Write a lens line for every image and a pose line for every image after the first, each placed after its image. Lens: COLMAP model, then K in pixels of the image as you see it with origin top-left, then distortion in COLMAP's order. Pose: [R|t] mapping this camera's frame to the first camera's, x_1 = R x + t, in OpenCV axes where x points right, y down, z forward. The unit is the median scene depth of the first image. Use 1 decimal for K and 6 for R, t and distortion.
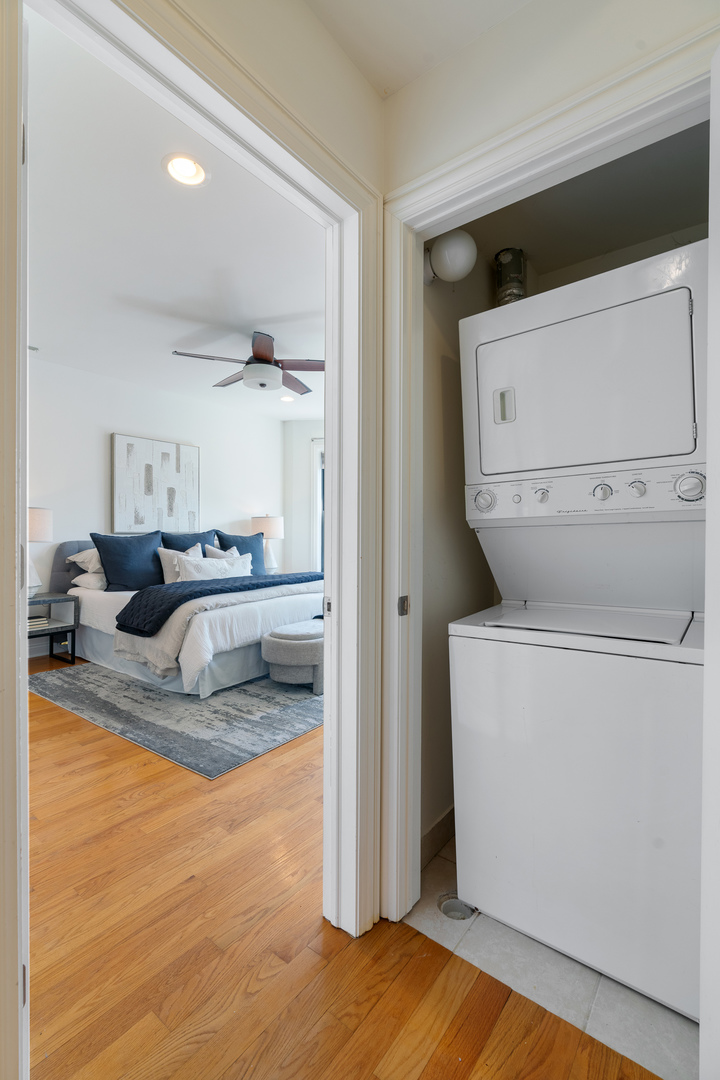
lens RADIAL K [[487.5, 0, 350.9], [0, 487.5, 534.5], [0, 0, 1]] dist [-0.002229, 0.000947]
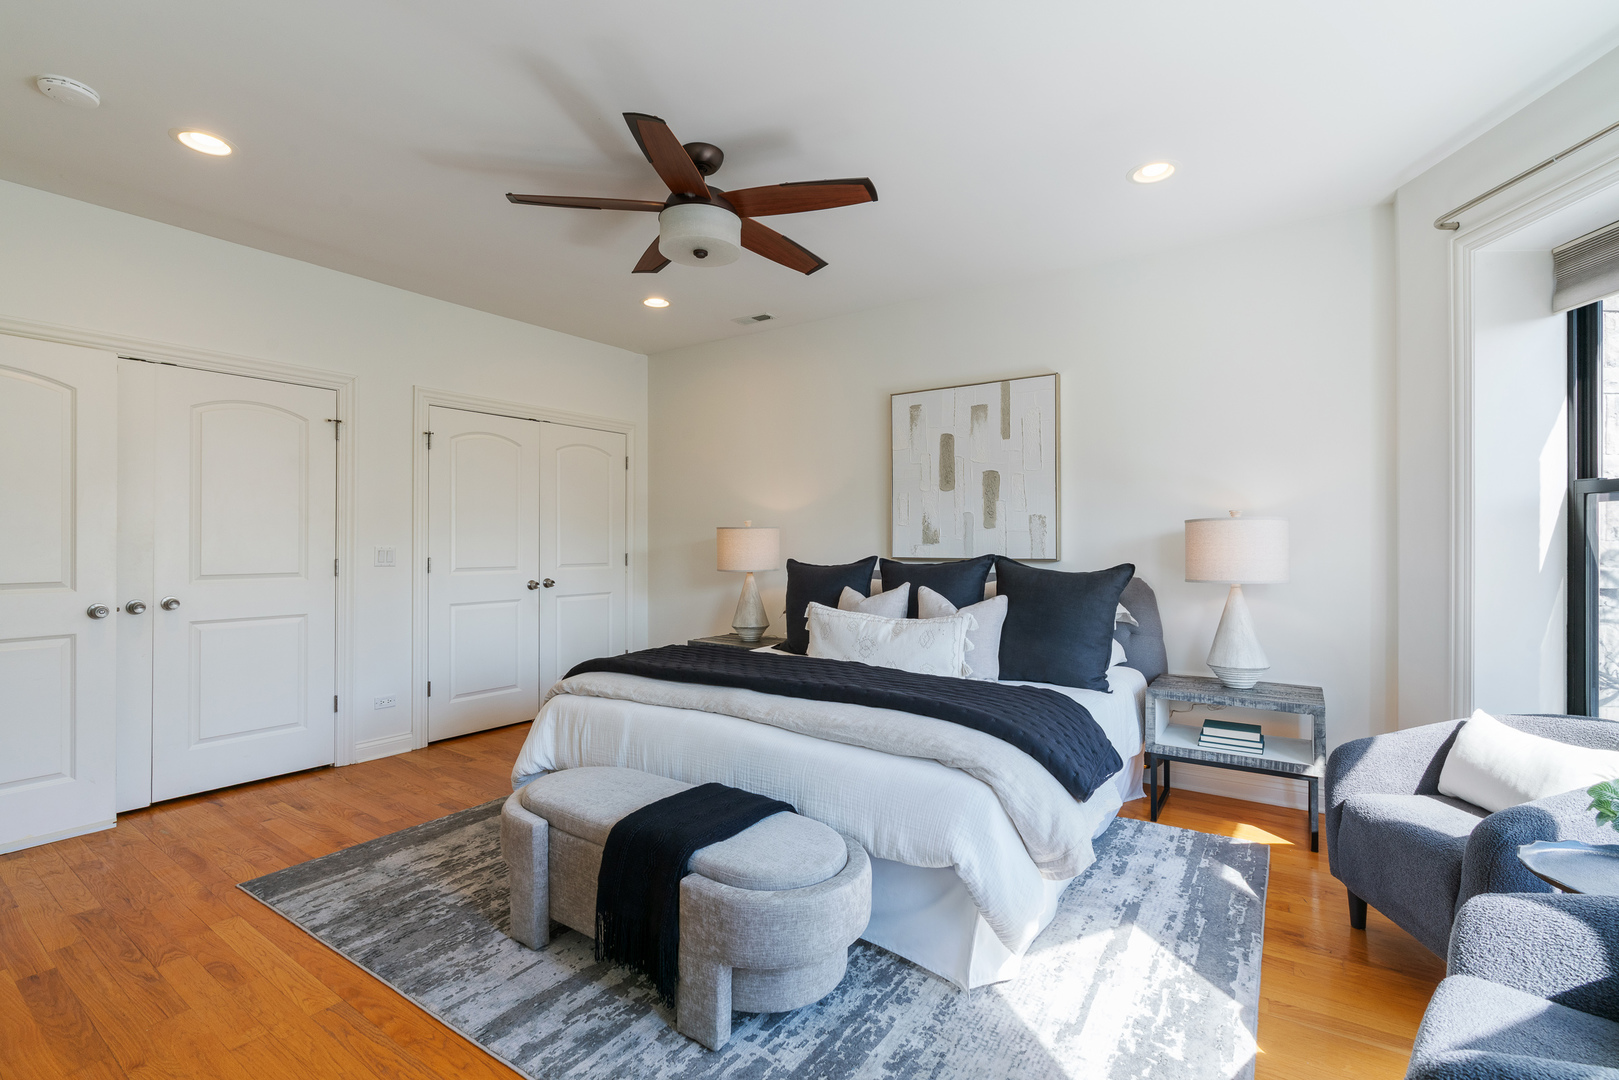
lens RADIAL K [[730.9, 0, 806.4], [0, 730.9, 543.1], [0, 0, 1]] dist [-0.002229, 0.000947]
pose [[0.041766, -0.003462, -0.999121, 0.537369], [-0.009283, 0.999949, -0.003853, -0.023319], [0.999084, 0.009435, 0.041732, 1.098379]]
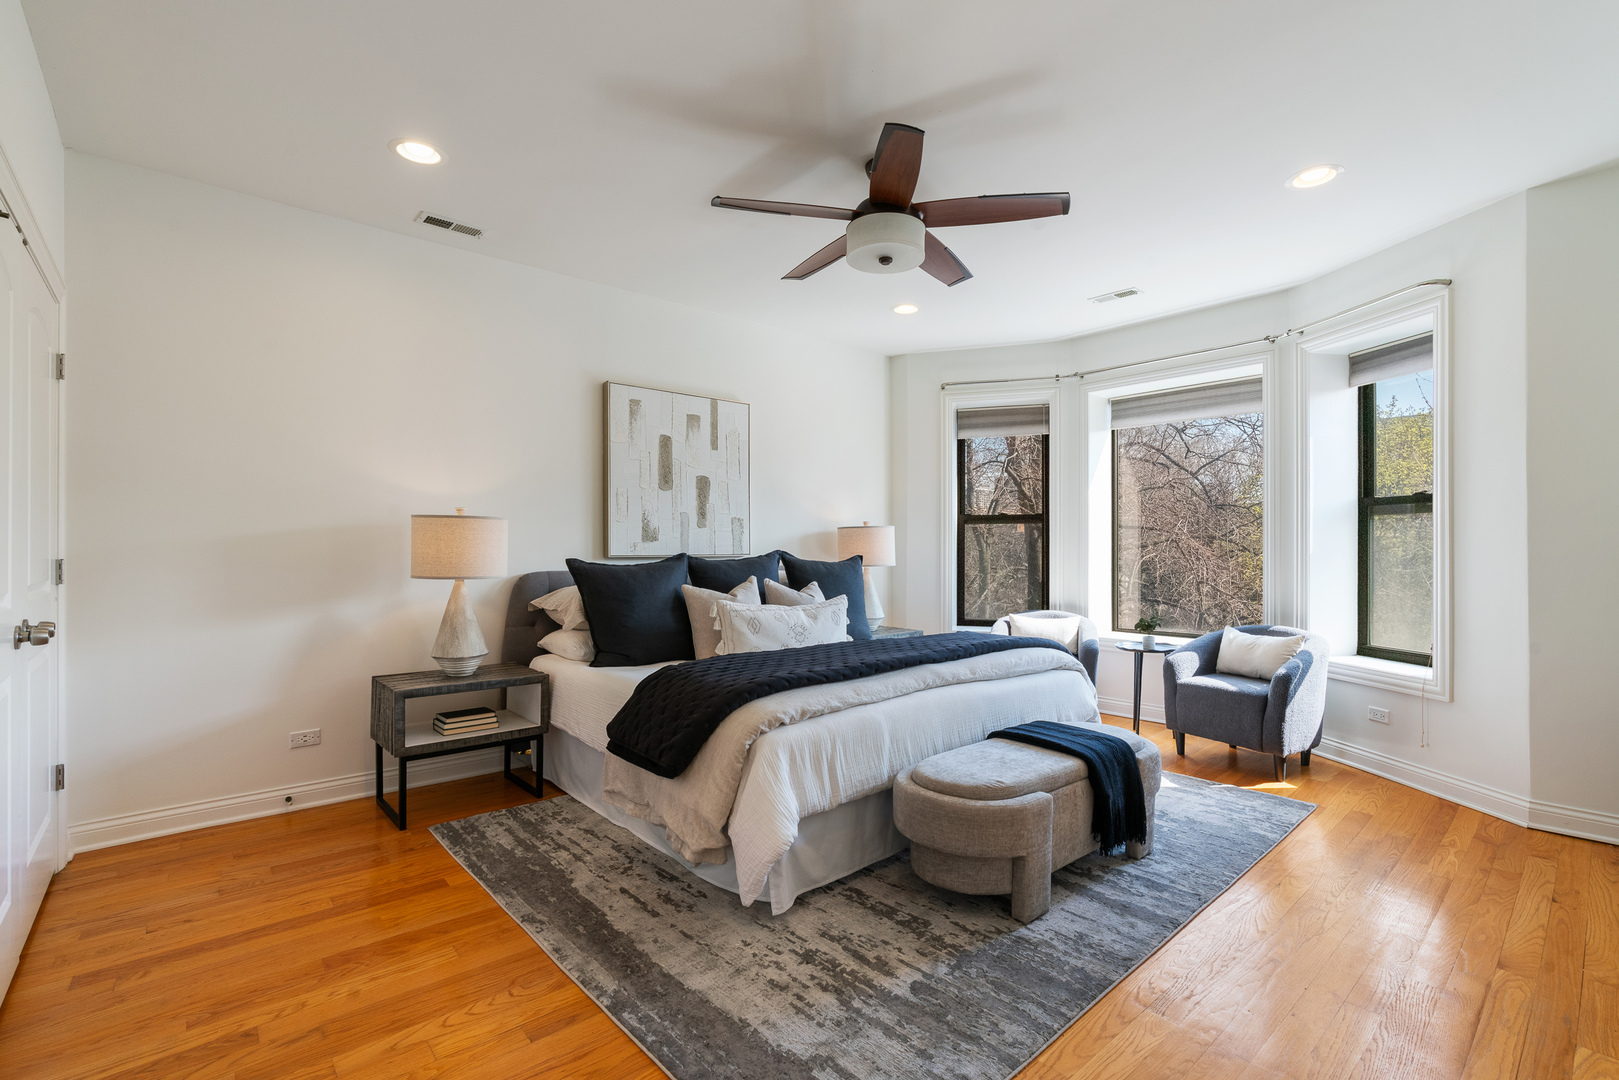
lens RADIAL K [[730.9, 0, 807.6], [0, 730.9, 553.8], [0, 0, 1]] dist [-0.002229, 0.000947]
pose [[0.980515, -0.000587, -0.196445, -0.116490], [0.000909, 0.999998, 0.001546, -0.010591], [0.196444, -0.001695, 0.980514, 0.269354]]
